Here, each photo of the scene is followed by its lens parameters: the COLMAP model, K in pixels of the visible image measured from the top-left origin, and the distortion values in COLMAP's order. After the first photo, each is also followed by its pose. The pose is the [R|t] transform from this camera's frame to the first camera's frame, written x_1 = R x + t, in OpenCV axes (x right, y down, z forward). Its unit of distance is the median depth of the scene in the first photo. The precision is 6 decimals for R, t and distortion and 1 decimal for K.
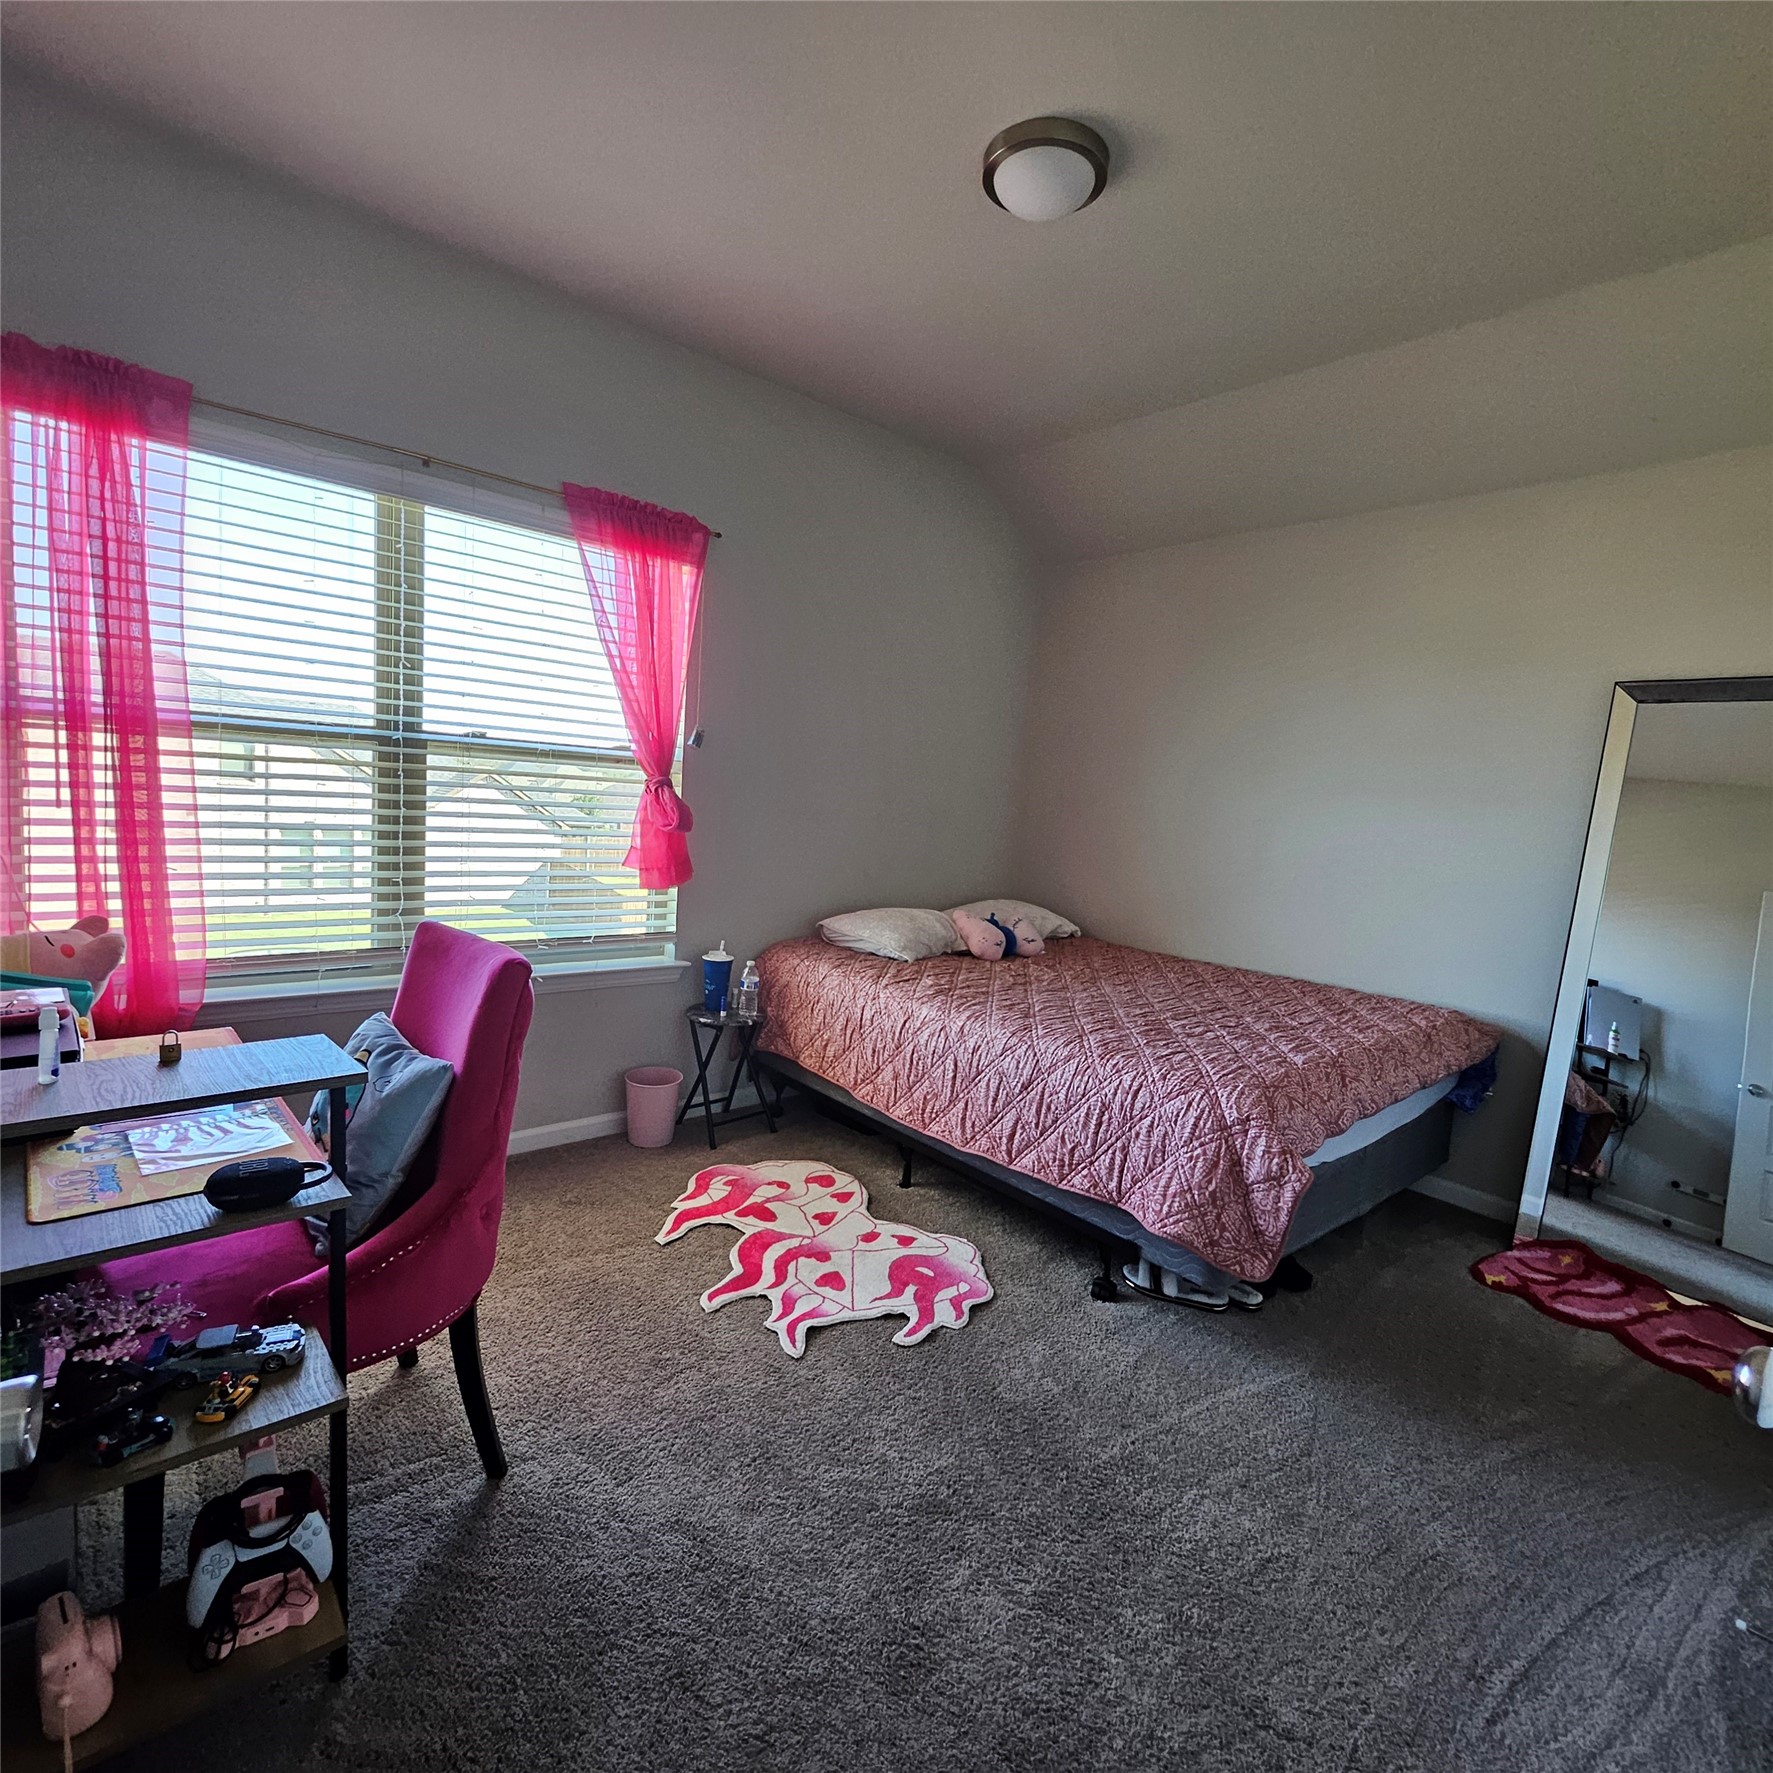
lens RADIAL K [[915.4, 0, 885.6], [0, 915.4, 894.3], [0, 0, 1]] dist [-0.001662, -0.000313]
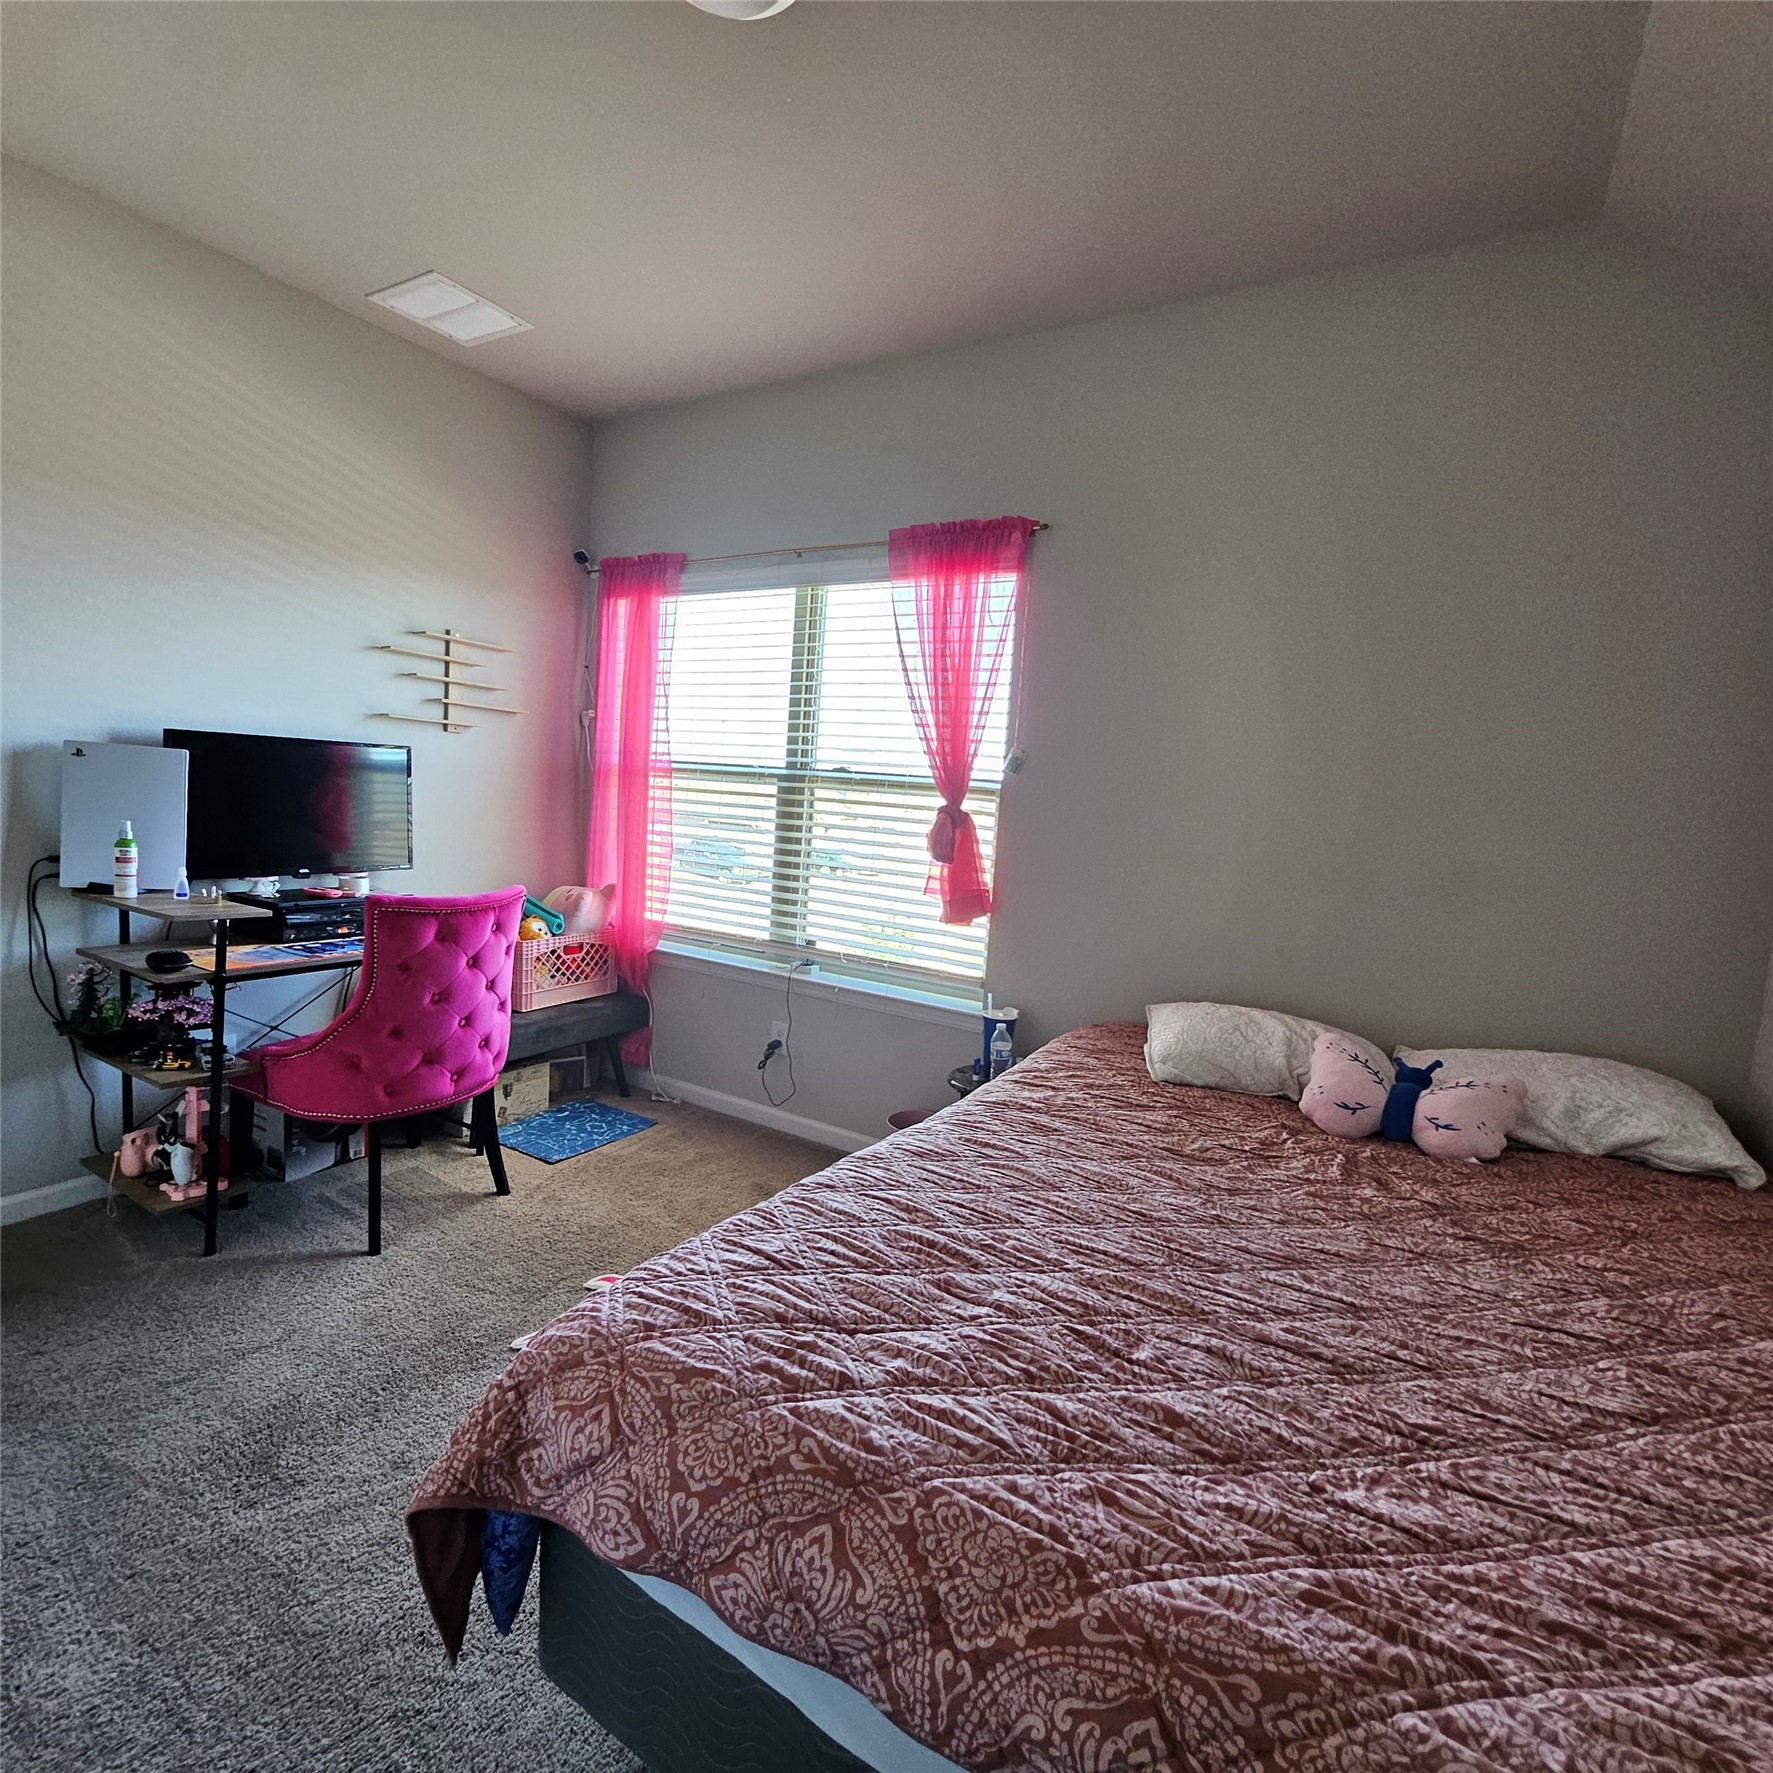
lens RADIAL K [[915.4, 0, 888.3], [0, 915.4, 879.6], [0, 0, 1]] dist [-0.001662, -0.000313]
pose [[0.317241, 0.041787, -0.947424, 0.708741], [-0.156723, 0.987602, -0.008919, -0.038214], [0.935305, 0.151313, 0.319857, 0.744436]]
